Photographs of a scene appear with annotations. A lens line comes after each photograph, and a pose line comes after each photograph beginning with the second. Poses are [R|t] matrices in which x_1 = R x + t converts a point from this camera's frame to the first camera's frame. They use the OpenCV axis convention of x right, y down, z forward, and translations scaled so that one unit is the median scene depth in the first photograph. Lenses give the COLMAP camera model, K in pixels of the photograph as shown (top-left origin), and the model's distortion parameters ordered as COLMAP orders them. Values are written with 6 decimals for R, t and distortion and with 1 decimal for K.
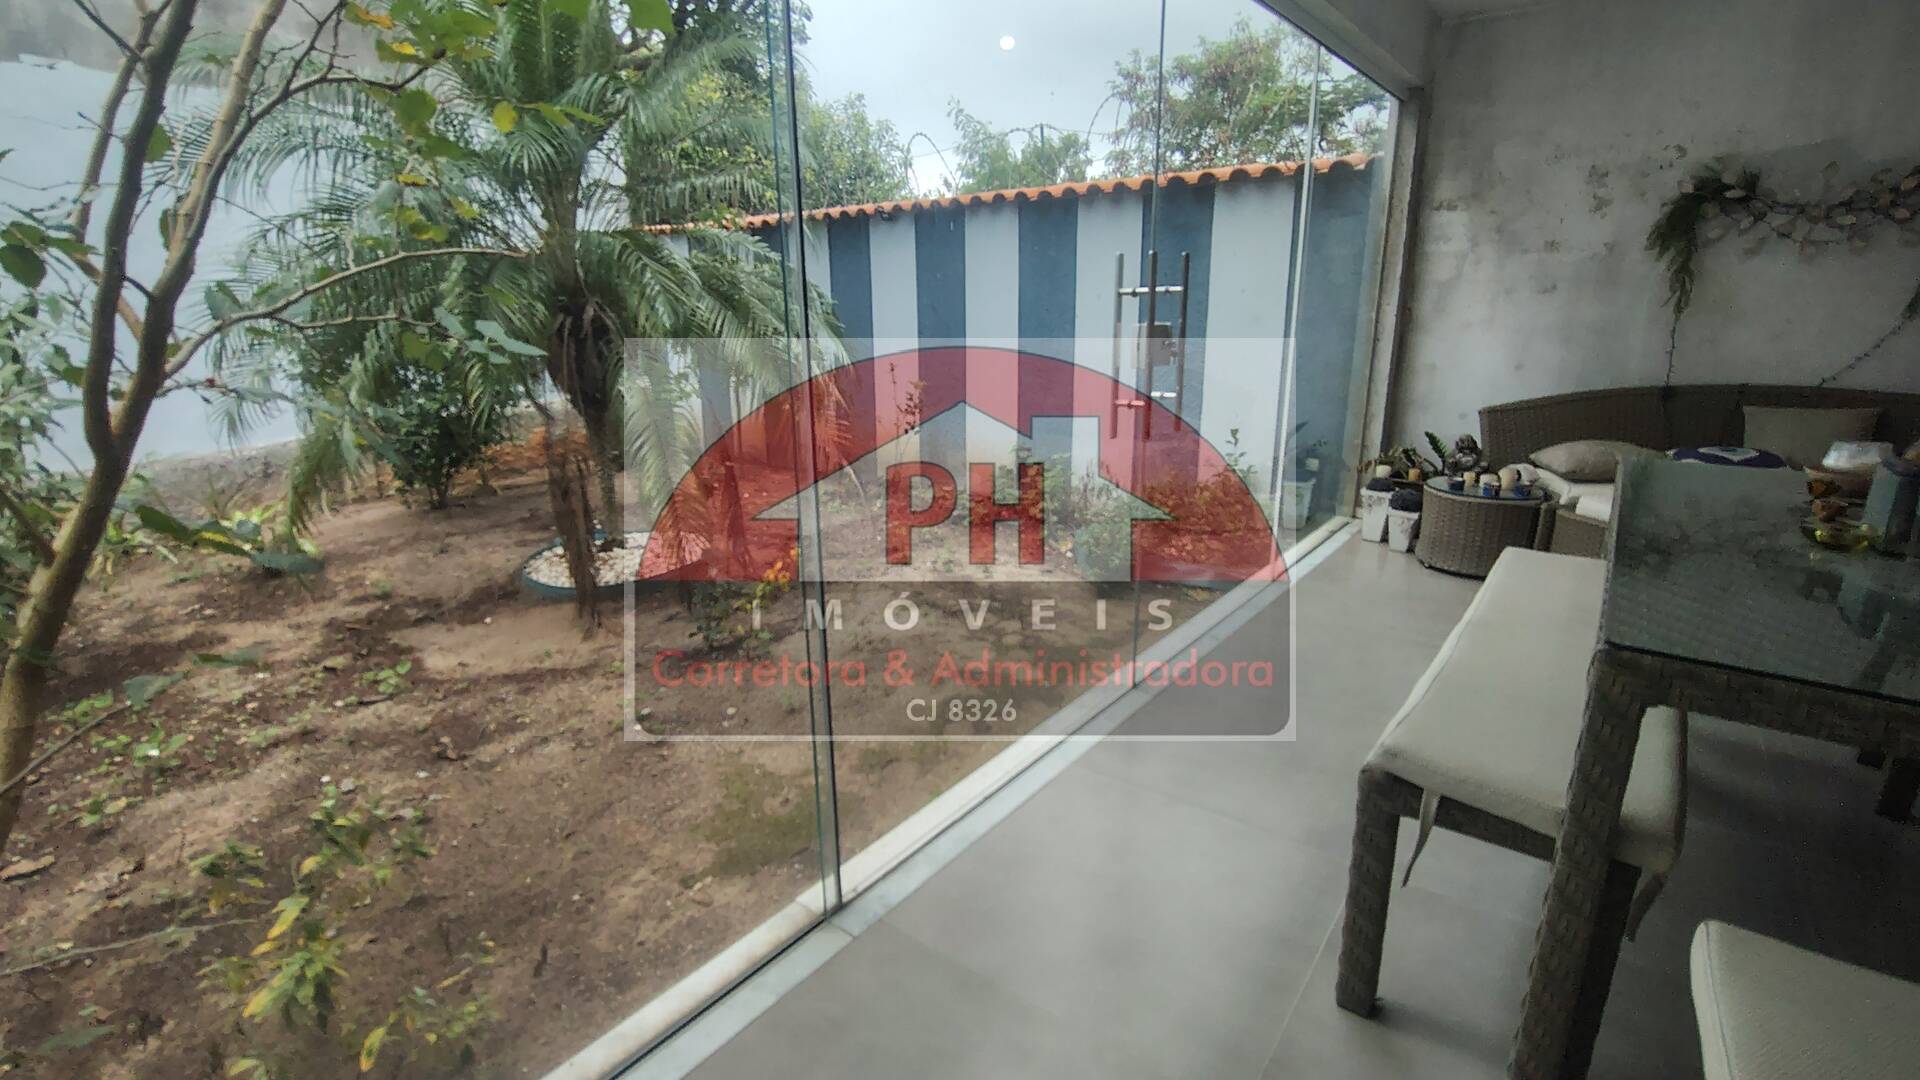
lens RADIAL K [[874.1, 0, 957.0], [0, 874.1, 551.6], [0, 0, 1]] dist [-0.011796, 0.006480]
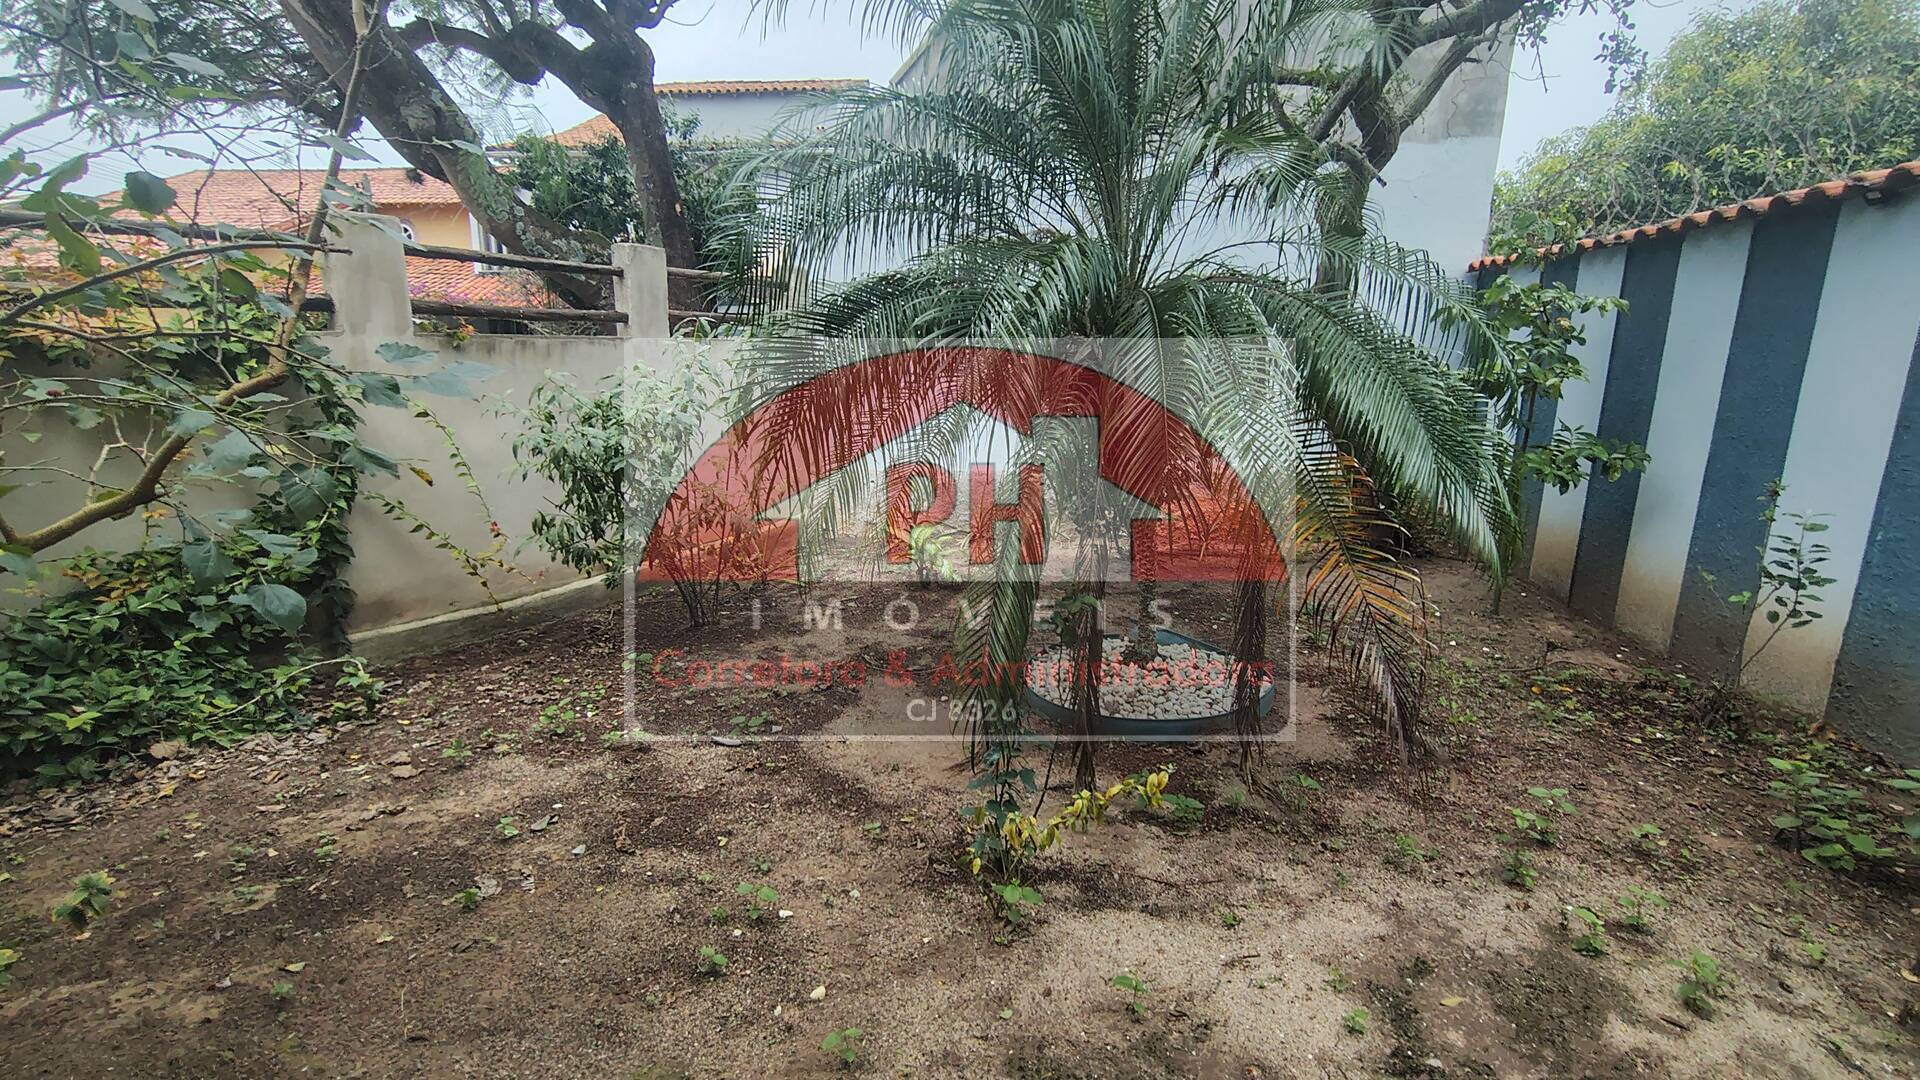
lens RADIAL K [[874.1, 0, 957.0], [0, 874.1, 551.6], [0, 0, 1]] dist [-0.011796, 0.006480]
pose [[0.507591, 0.212367, -0.835016, 0.183369], [-0.262883, 0.961109, 0.084635, -0.149428], [0.820515, 0.176551, 0.543678, 0.539387]]
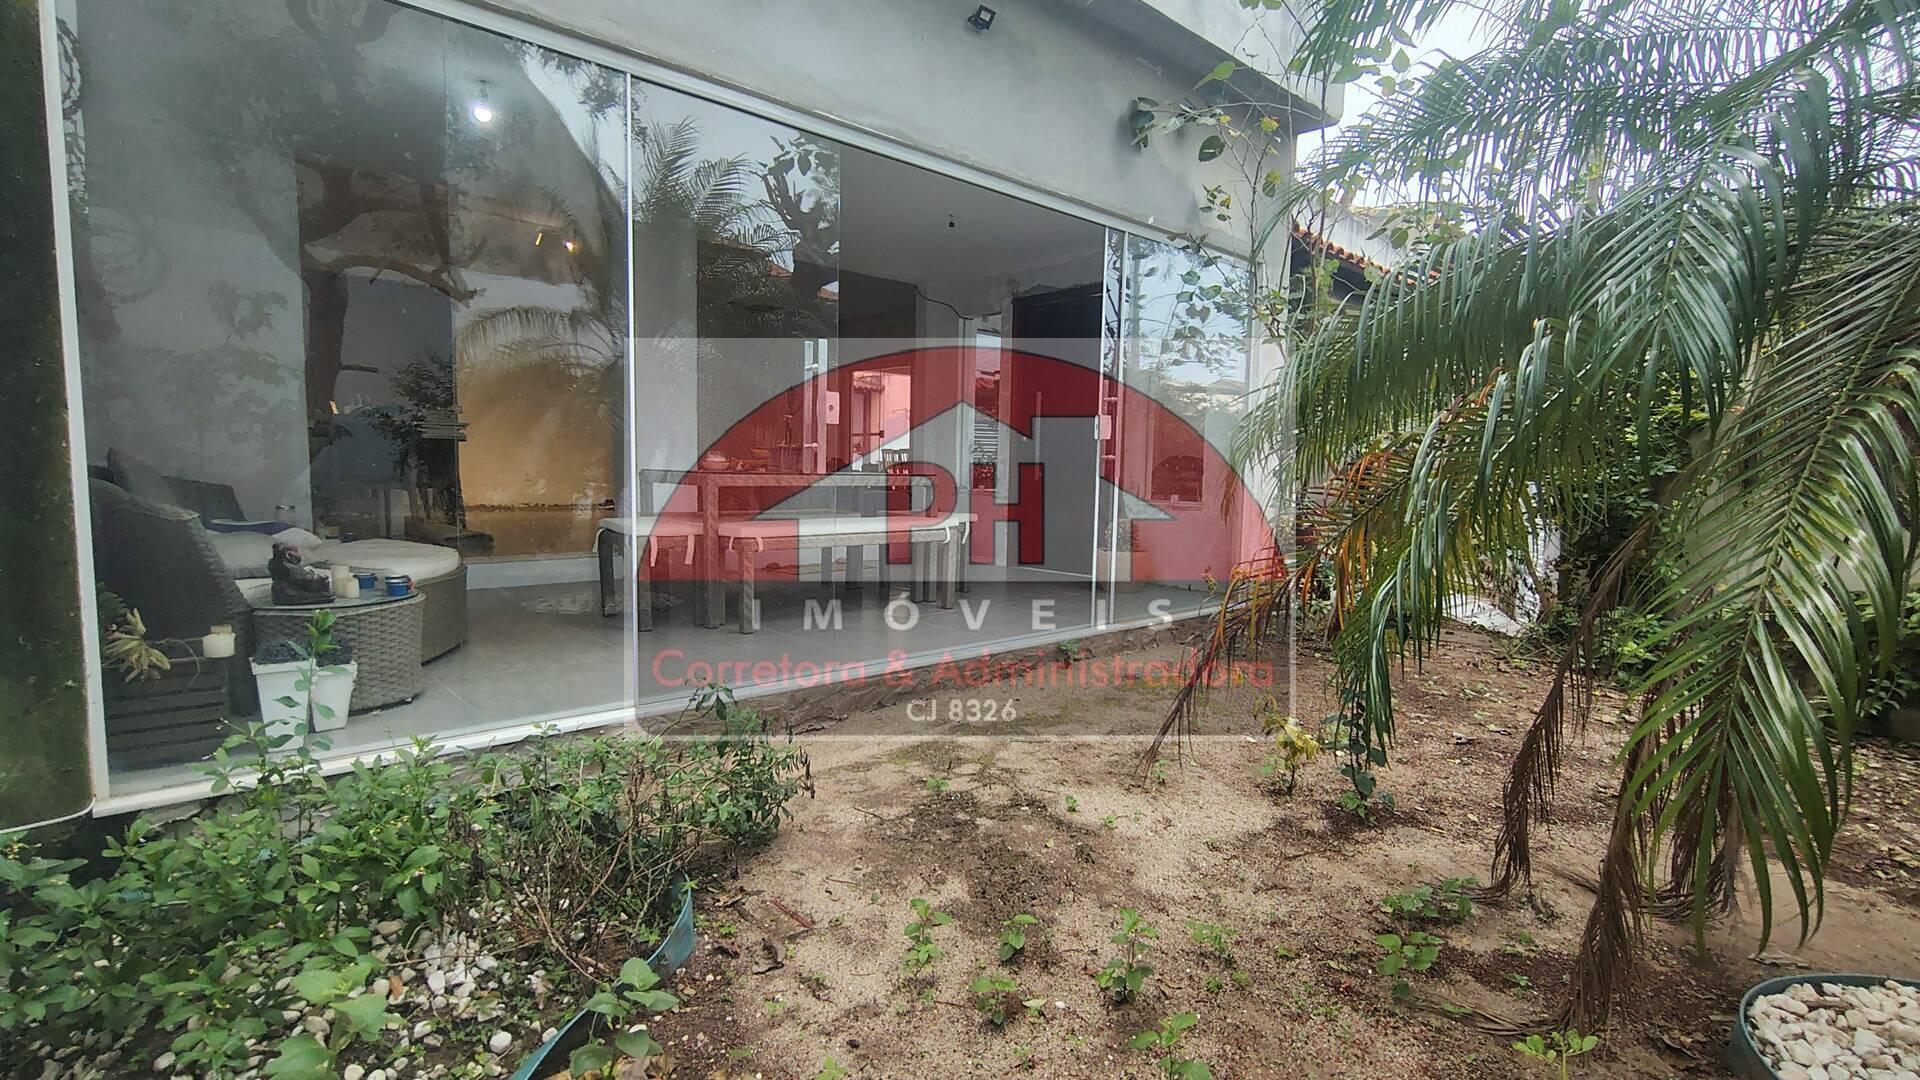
lens RADIAL K [[874.1, 0, 957.0], [0, 874.1, 551.6], [0, 0, 1]] dist [-0.011796, 0.006480]
pose [[-0.985730, -0.018667, 0.167297, -0.056645], [0.045527, 0.927232, 0.371710, -0.364801], [-0.162062, 0.374022, -0.913150, 1.547357]]
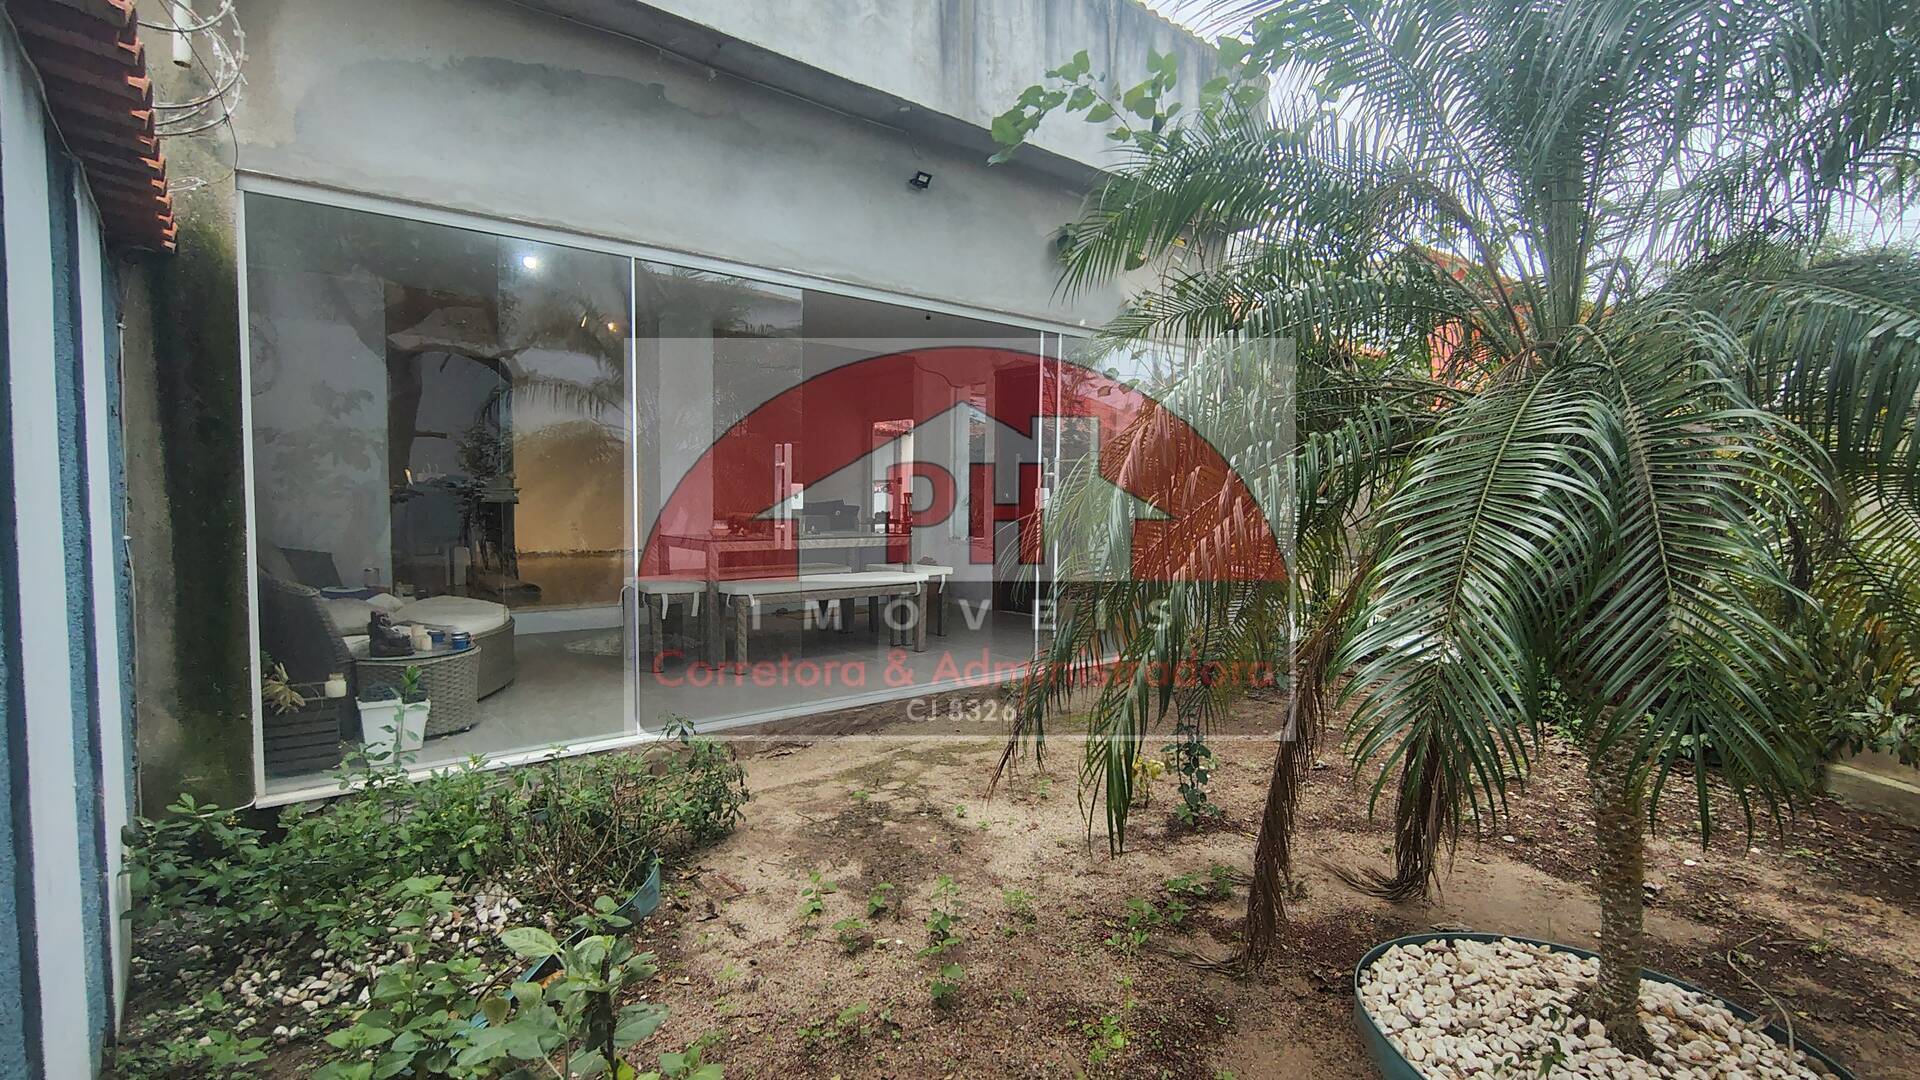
lens RADIAL K [[874.1, 0, 957.0], [0, 874.1, 551.6], [0, 0, 1]] dist [-0.011796, 0.006480]
pose [[-0.975684, -0.006851, 0.219074, -0.220238], [0.068966, 0.939147, 0.336522, -0.468940], [-0.208048, 0.343448, -0.915838, 1.702863]]
